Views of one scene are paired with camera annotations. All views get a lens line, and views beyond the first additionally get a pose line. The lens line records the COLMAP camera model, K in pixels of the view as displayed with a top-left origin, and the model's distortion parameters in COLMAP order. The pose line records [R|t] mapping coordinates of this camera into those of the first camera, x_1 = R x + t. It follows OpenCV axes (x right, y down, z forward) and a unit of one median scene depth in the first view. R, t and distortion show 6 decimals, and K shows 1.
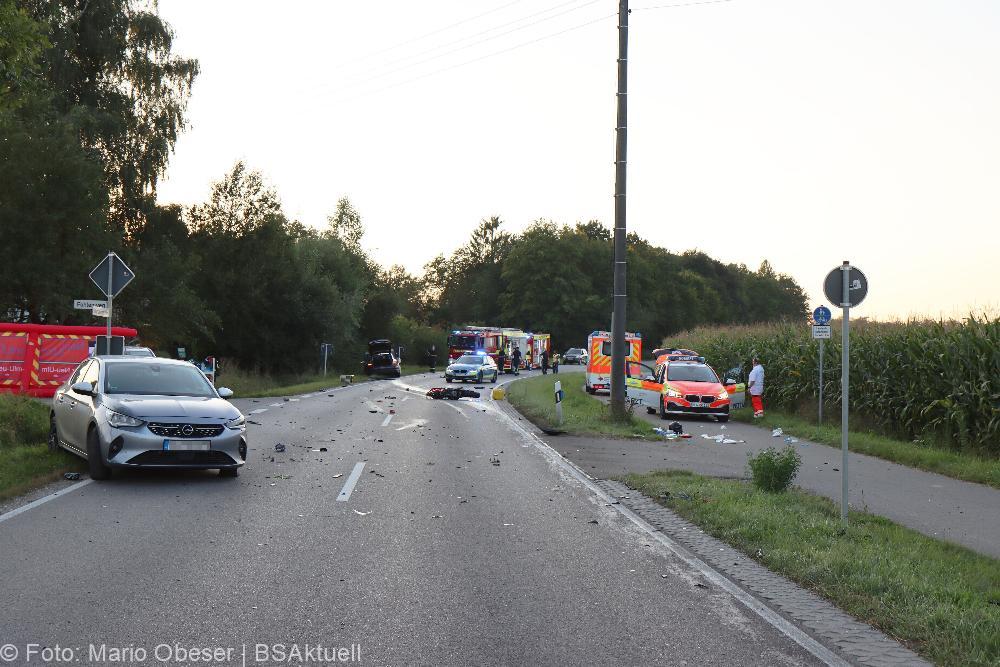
lens RADIAL K [[1171.3, 0, 500.0], [0, 1171.3, 333.5], [0, 0, 1]] dist [-0.018052, -0.000644]
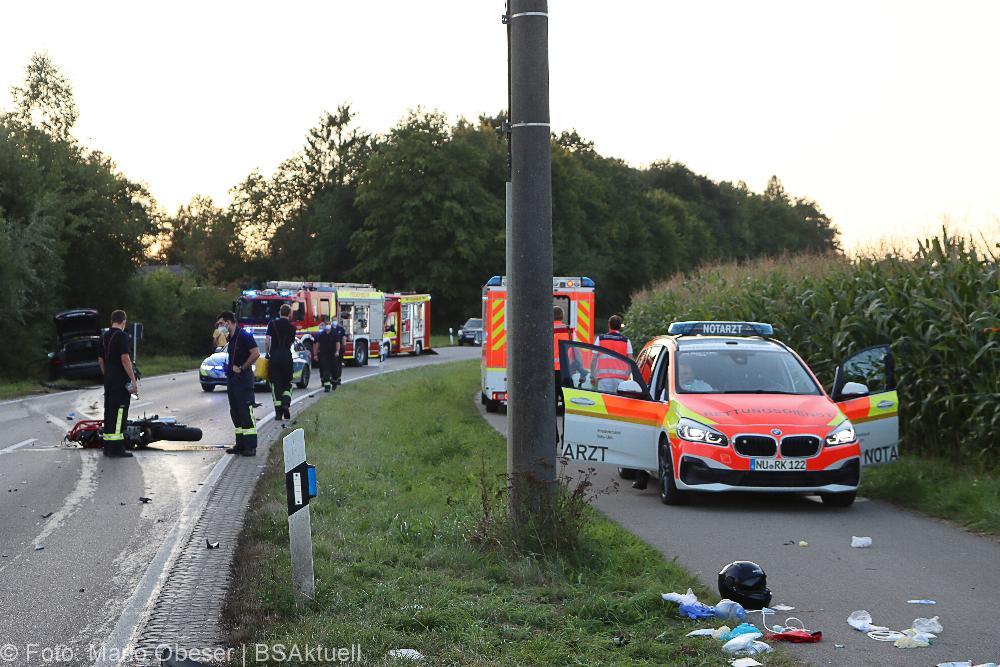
lens RADIAL K [[1720.2, 0, 500.0], [0, 1720.2, 333.5], [0, 0, 1]] dist [-0.033653, 0.019258]
pose [[0.997203, -0.028959, 0.068910, 0.012686], [0.027592, 0.999405, 0.020709, 0.002366], [-0.069468, -0.018750, 0.997408, 0.113069]]
